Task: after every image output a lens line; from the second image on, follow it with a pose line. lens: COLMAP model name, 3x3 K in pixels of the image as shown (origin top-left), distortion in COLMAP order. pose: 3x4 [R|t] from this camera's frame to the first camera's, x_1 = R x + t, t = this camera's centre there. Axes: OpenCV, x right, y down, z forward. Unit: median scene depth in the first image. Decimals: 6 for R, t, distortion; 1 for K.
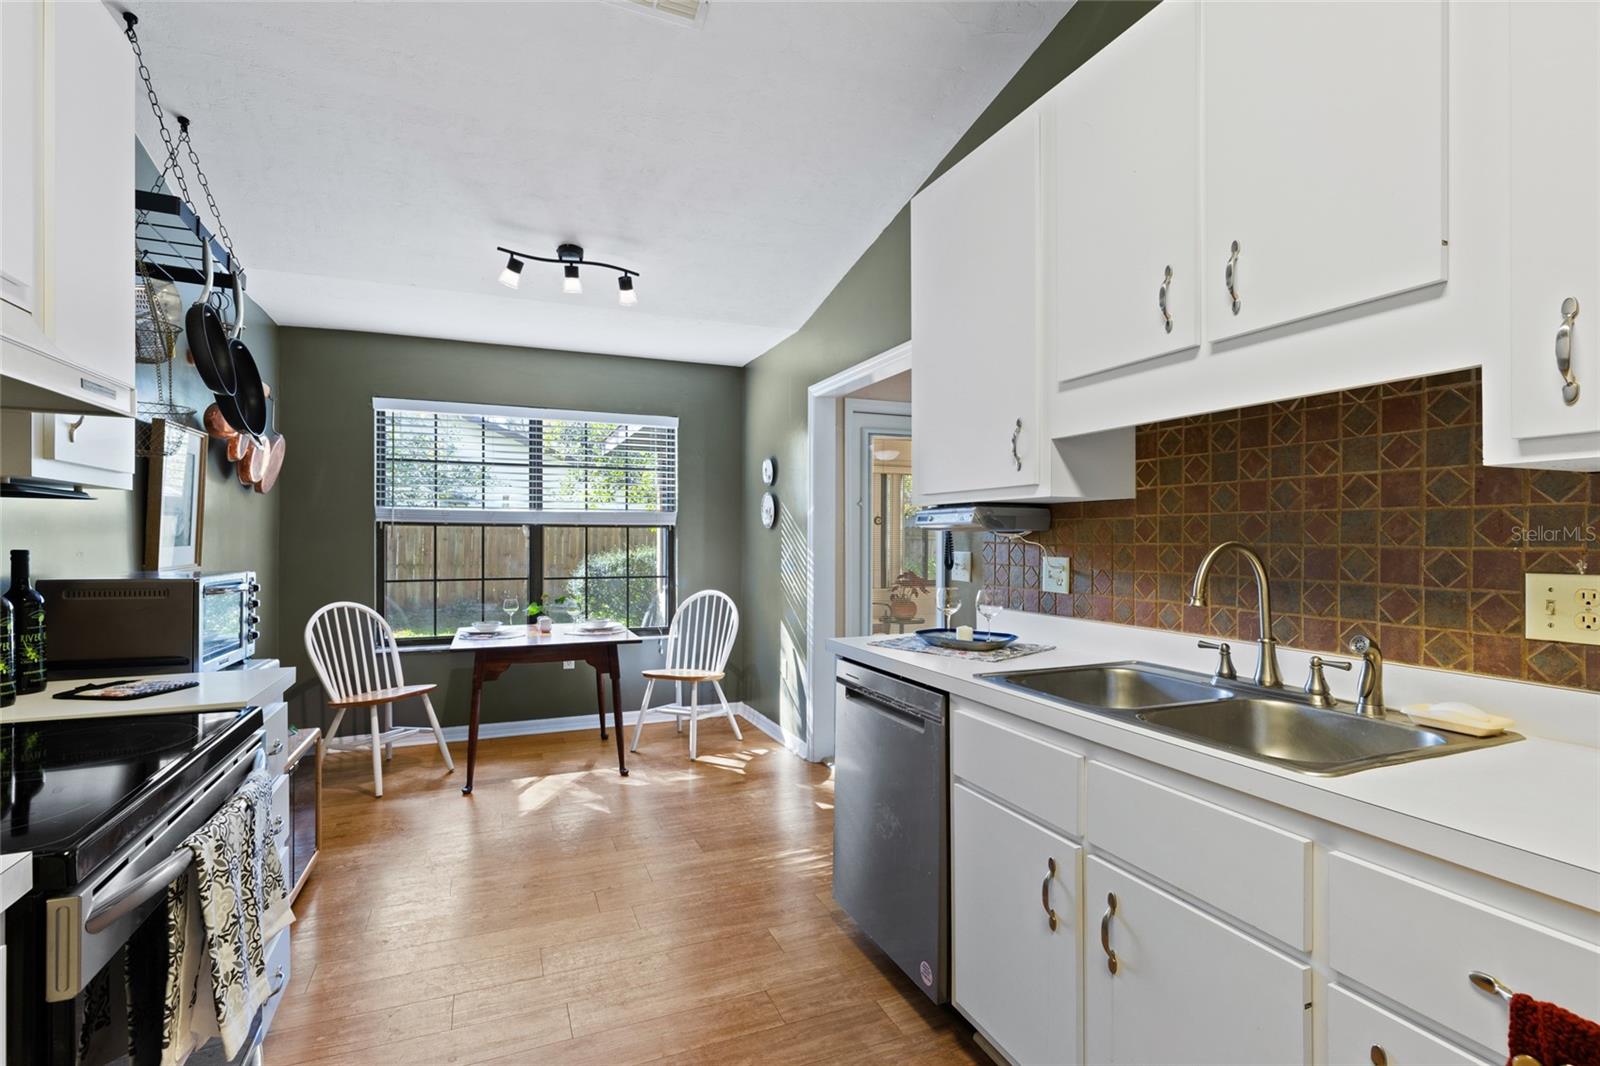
lens RADIAL K [[717.2, 0, 794.7], [0, 717.2, 532.3], [0, 0, 1]] dist [-0.000747, -0.000049]
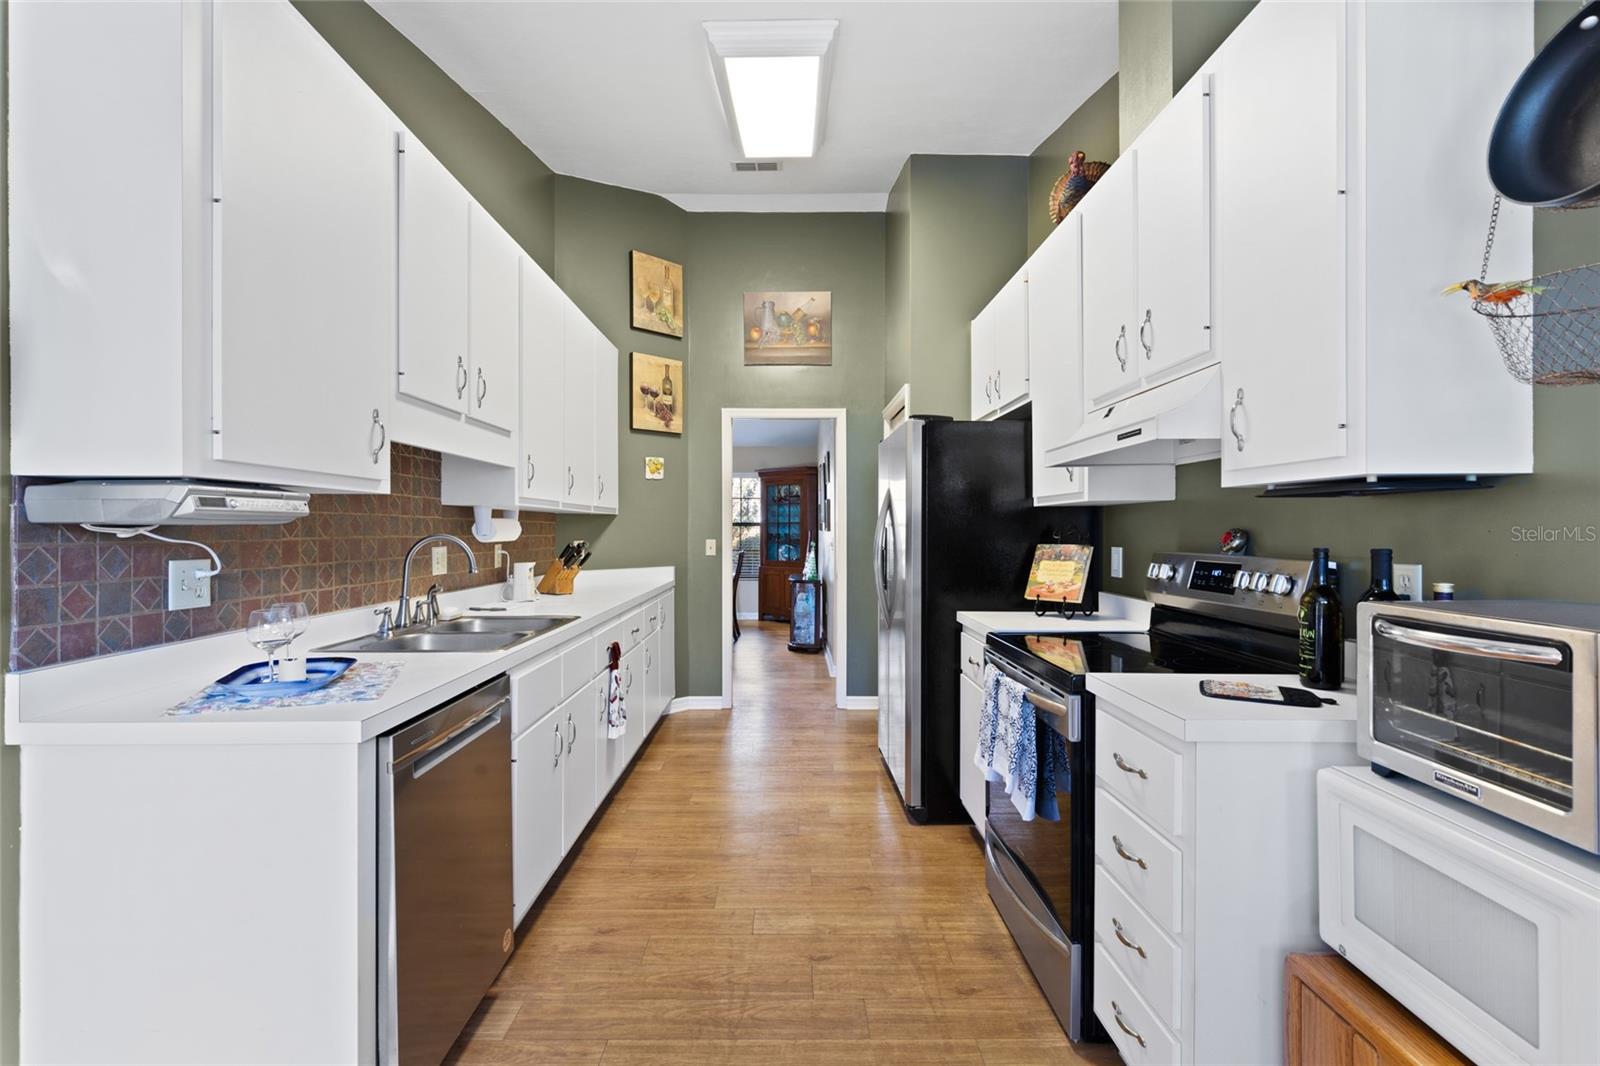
lens RADIAL K [[717.2, 0, 796.3], [0, 717.2, 532.3], [0, 0, 1]] dist [-0.000747, -0.000049]
pose [[-0.923041, 0.018523, 0.384256, -0.623719], [0.018049, 0.999825, -0.004840, 0.026819], [-0.384278, 0.002468, -0.923214, 1.795282]]
